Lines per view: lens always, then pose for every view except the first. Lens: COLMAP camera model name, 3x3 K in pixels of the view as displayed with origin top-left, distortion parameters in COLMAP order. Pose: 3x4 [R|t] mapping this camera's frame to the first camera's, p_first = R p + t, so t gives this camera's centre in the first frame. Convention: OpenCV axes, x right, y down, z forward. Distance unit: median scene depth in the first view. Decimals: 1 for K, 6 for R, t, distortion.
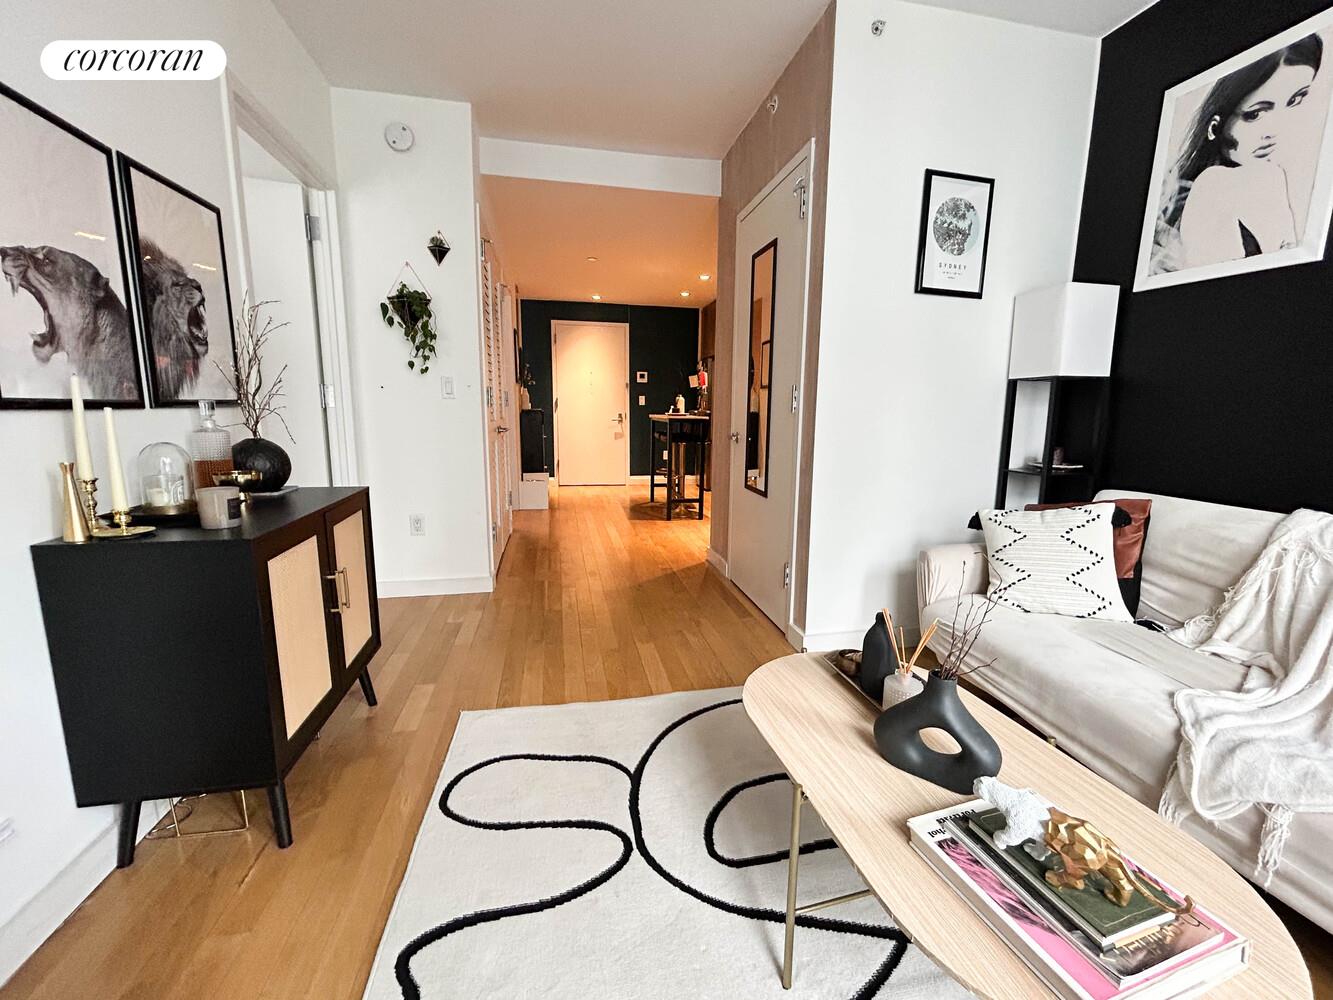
lens RADIAL K [[550.0, 0, 669.9], [0, 550.0, 496.3], [0, 0, 1]] dist [-0.000050, -0.000018]
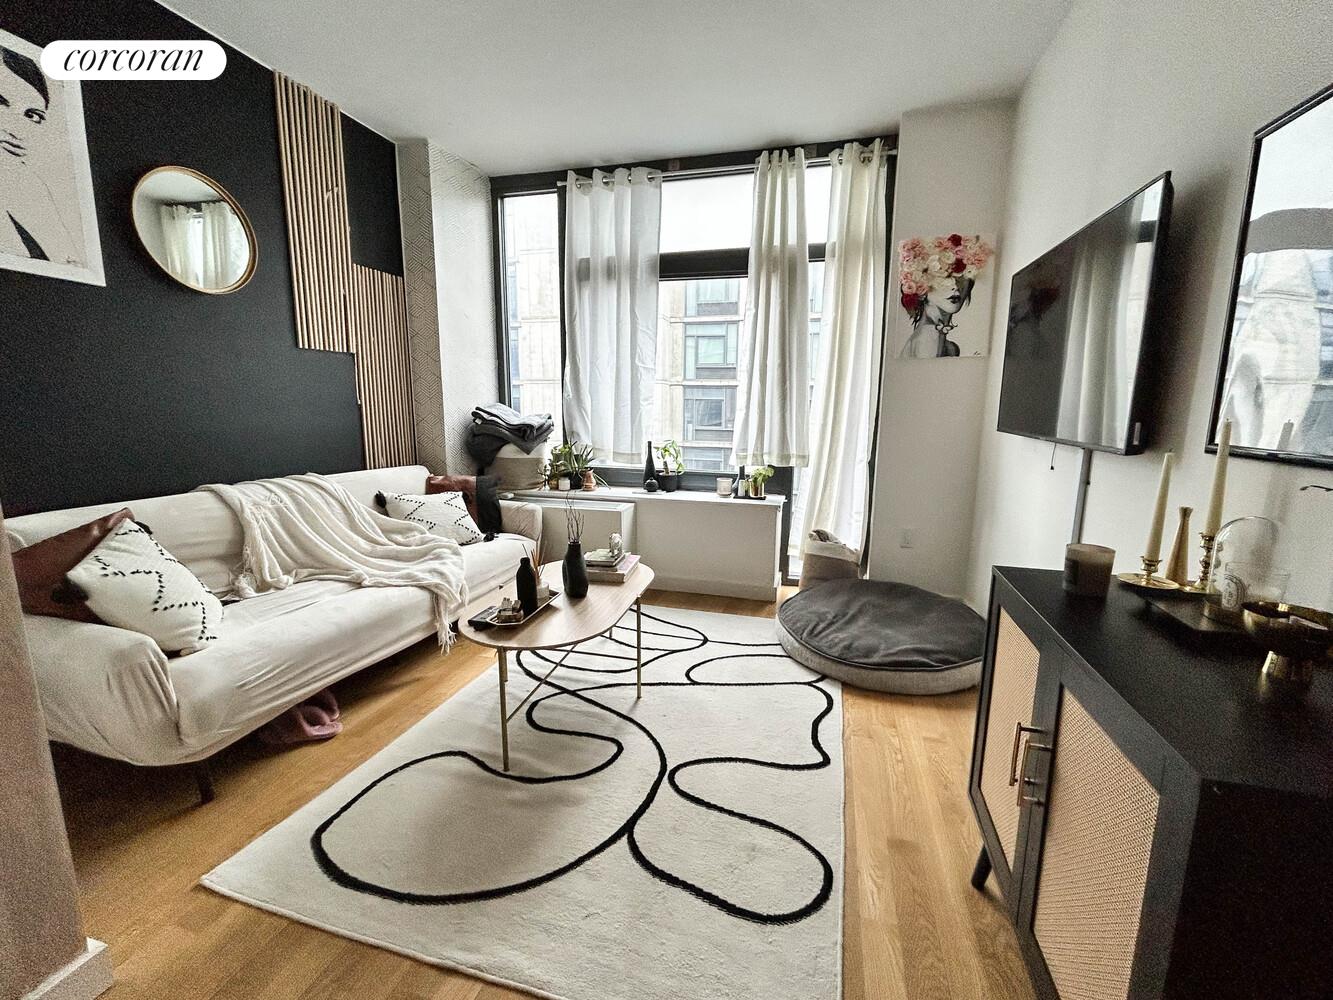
lens RADIAL K [[550.0, 0, 670.8], [0, 550.0, 495.8], [0, 0, 1]] dist [-0.000050, -0.000018]
pose [[-0.882747, -0.098951, 0.459311, -0.564908], [0.051847, 0.951087, 0.304541, -0.343797], [-0.466979, 0.292647, -0.834439, 1.784333]]
